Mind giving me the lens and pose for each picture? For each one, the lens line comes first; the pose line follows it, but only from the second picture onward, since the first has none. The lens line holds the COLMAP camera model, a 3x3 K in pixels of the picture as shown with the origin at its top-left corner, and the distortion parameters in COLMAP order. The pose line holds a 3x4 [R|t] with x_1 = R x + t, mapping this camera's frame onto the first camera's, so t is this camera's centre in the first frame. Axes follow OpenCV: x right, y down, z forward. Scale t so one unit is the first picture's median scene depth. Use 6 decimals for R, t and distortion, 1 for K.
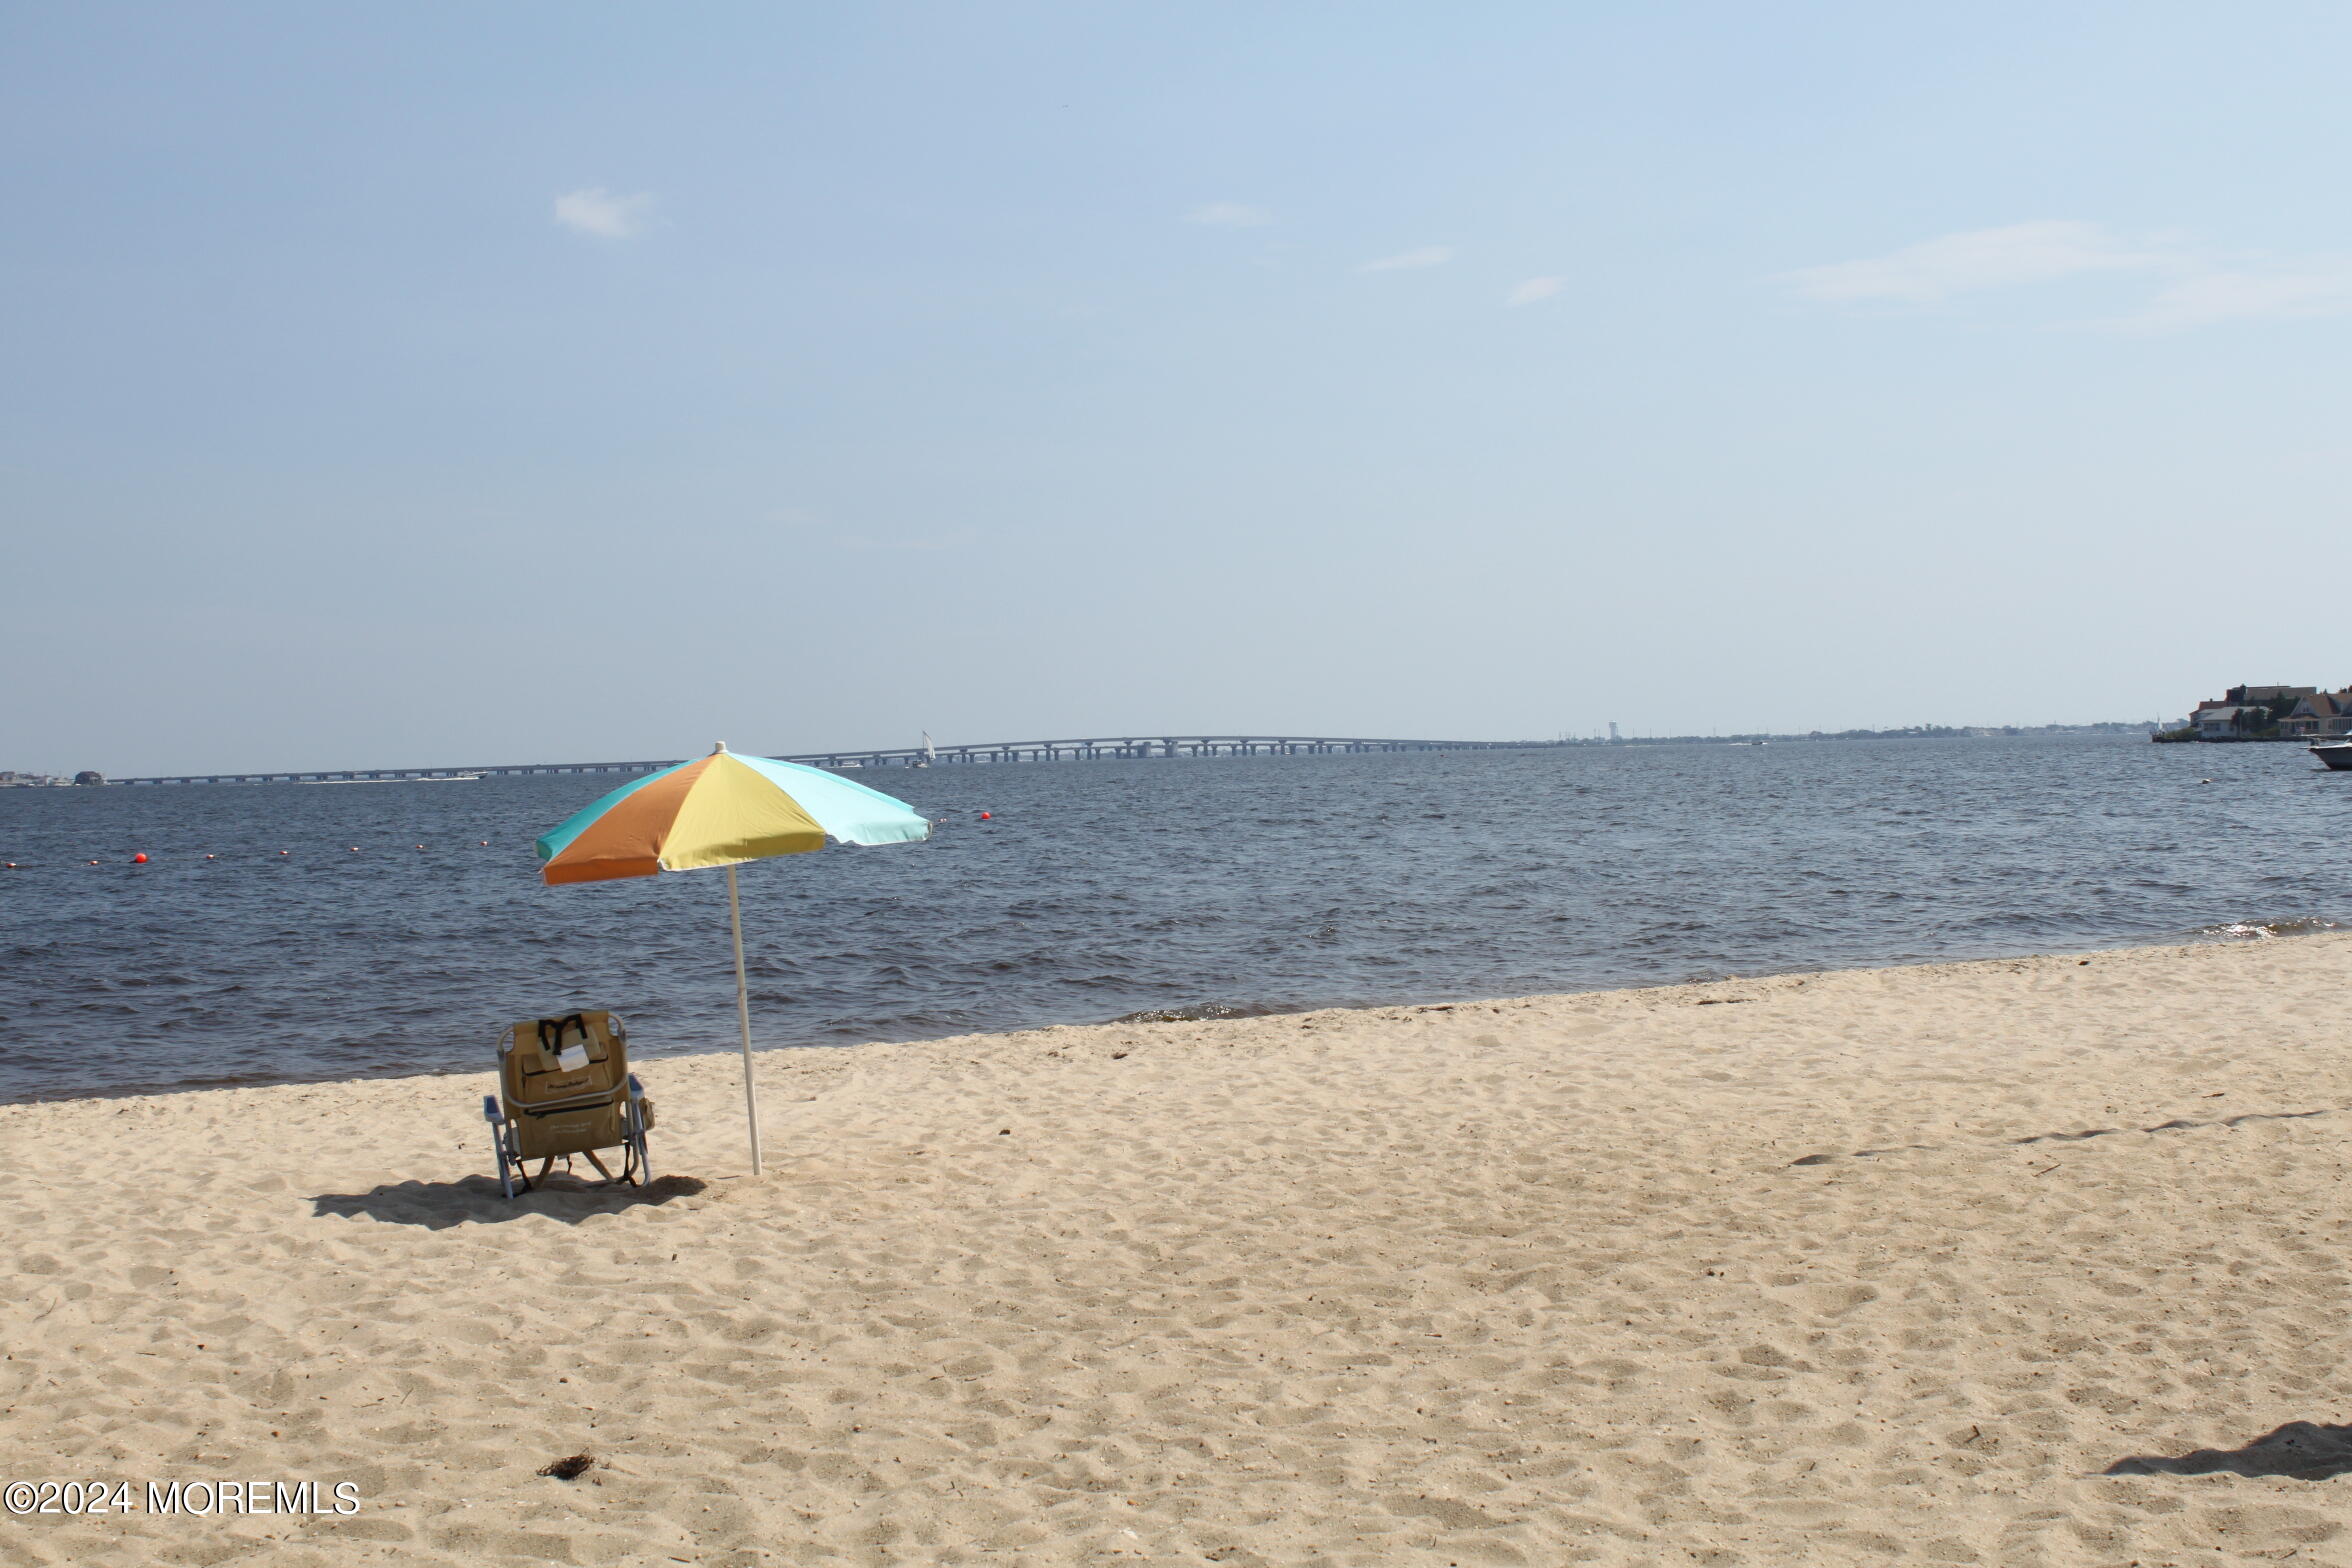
lens RADIAL K [[3182.5, 0, 1176.0], [0, 3182.5, 773.2], [0, 0, 1]] dist [-0.025636, 0.000000]
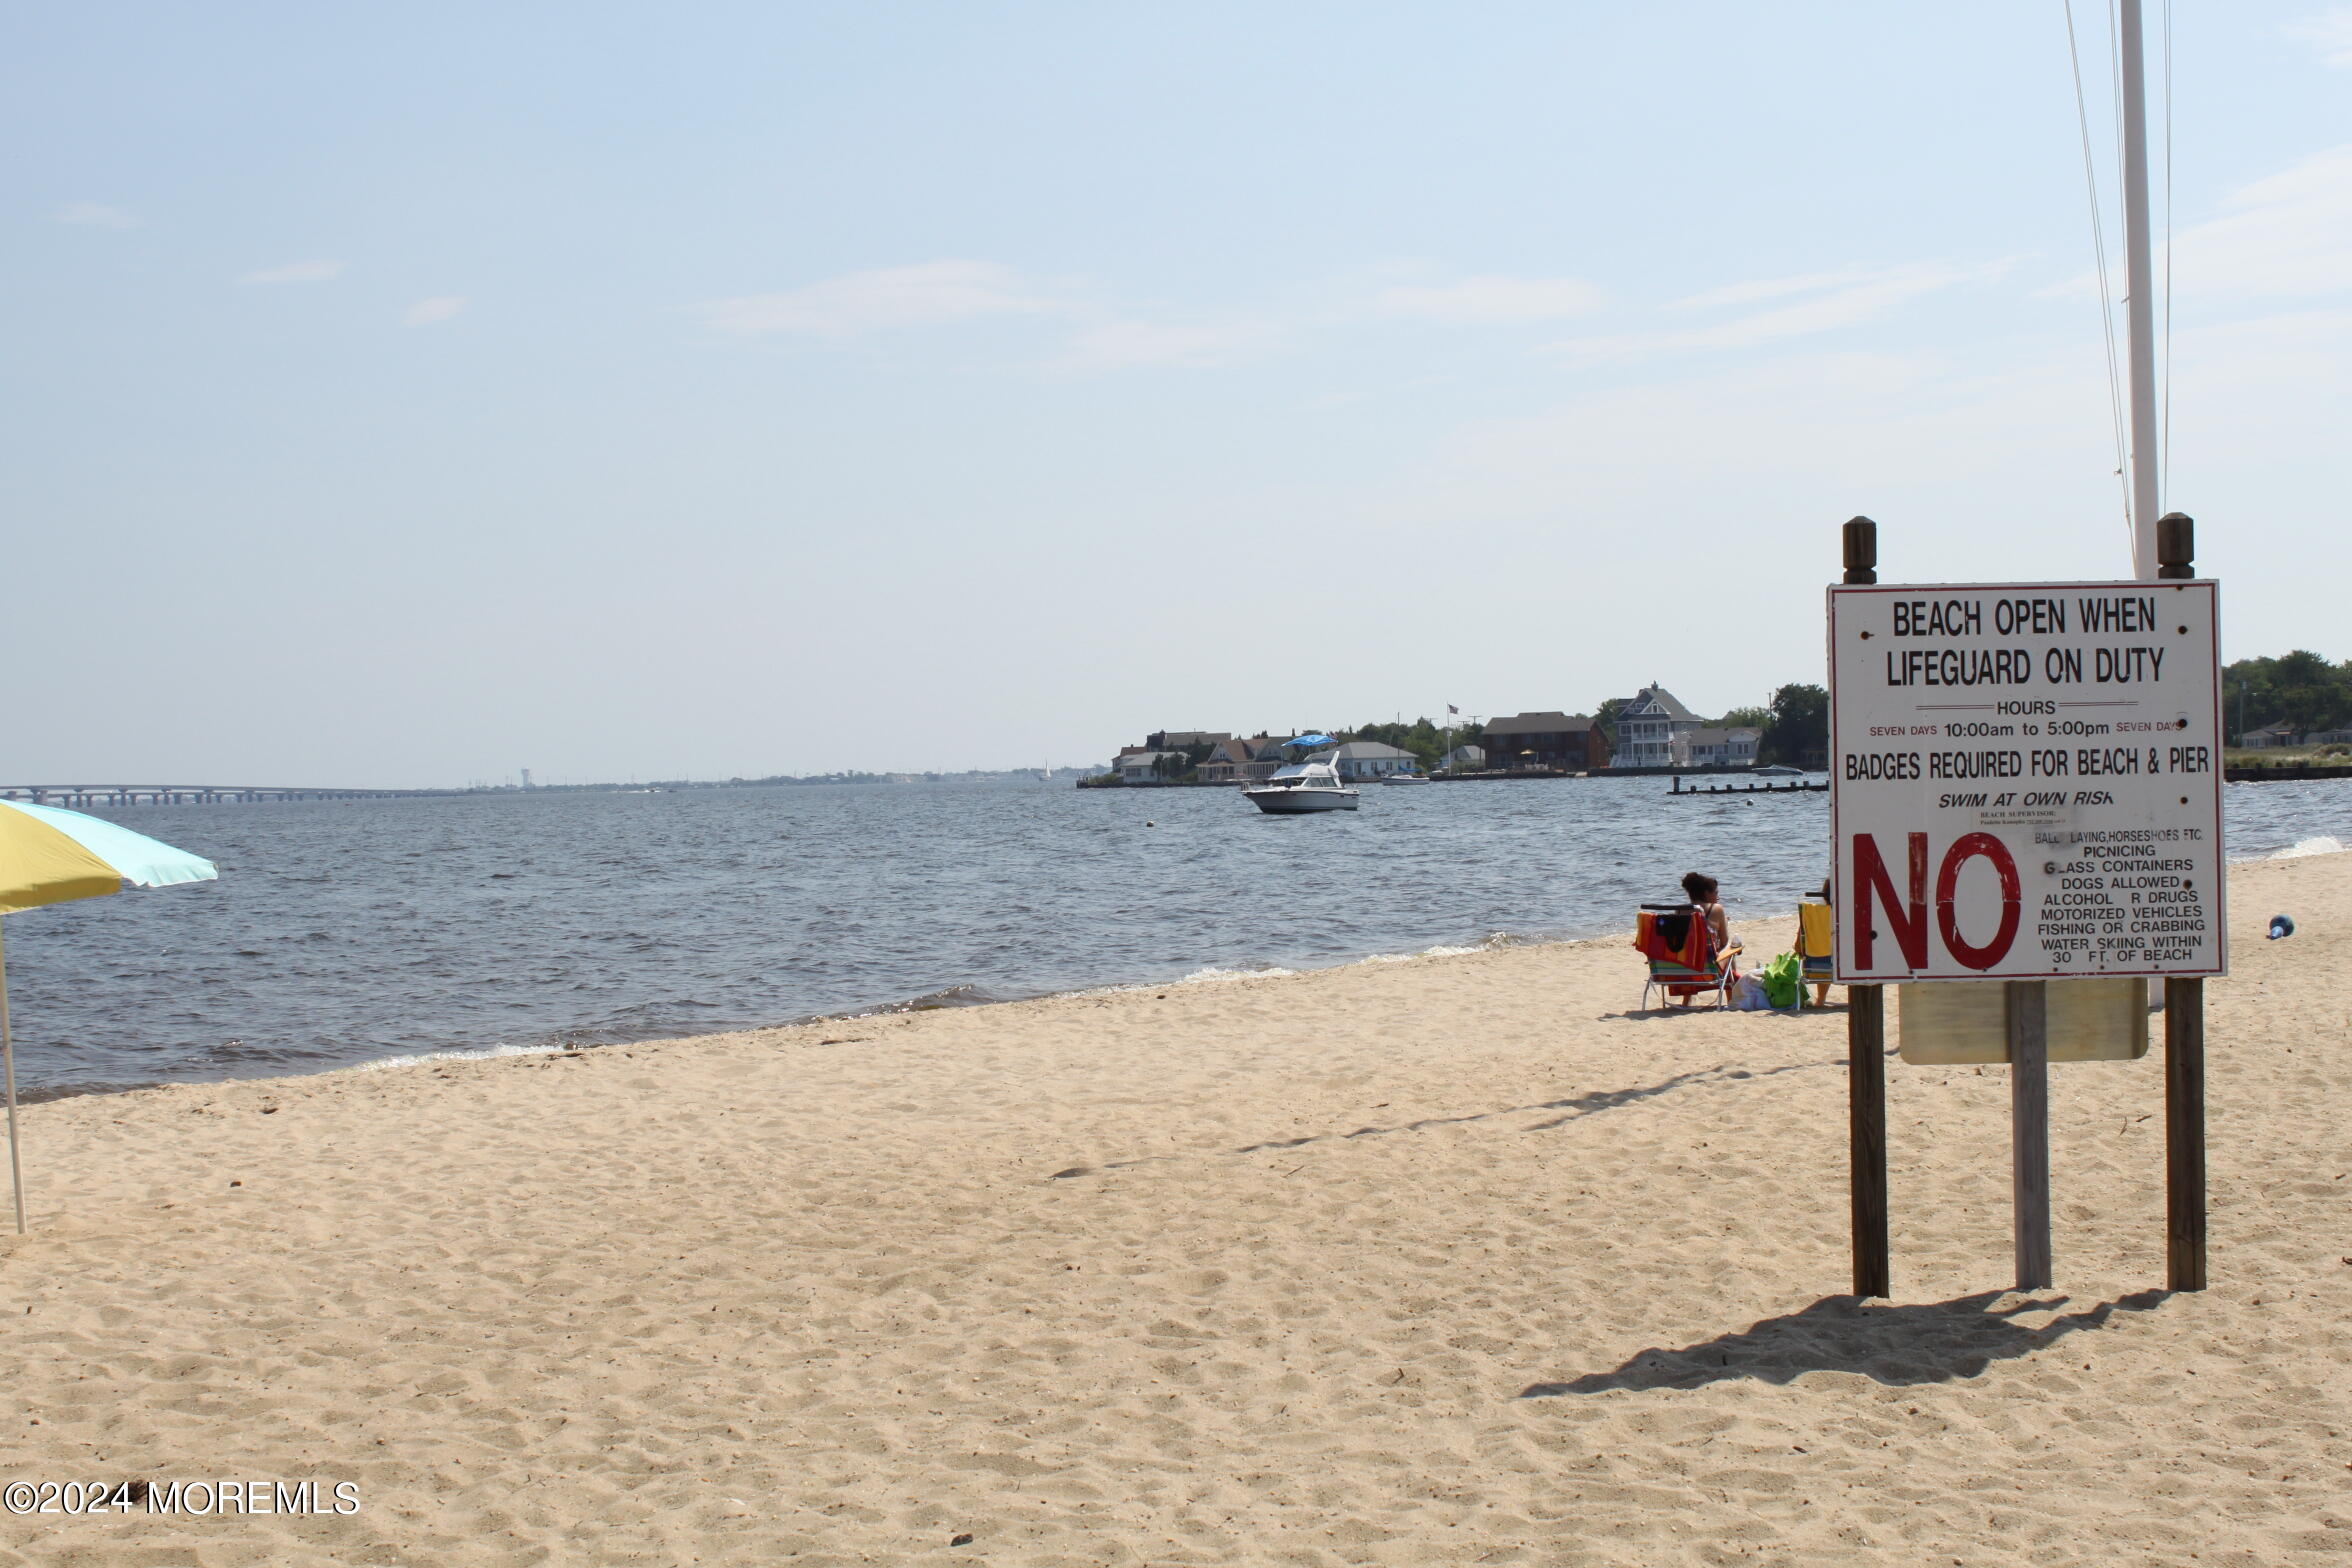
lens RADIAL K [[3419.4, 0, 1152.6], [0, 3419.4, 828.4], [0, 0, 1]] dist [-0.020529, 0.000000]
pose [[0.941091, -0.006971, 0.338082, -0.101592], [0.006604, 0.999976, 0.002236, 0.002168], [-0.338090, 0.000129, 0.941114, -0.057174]]
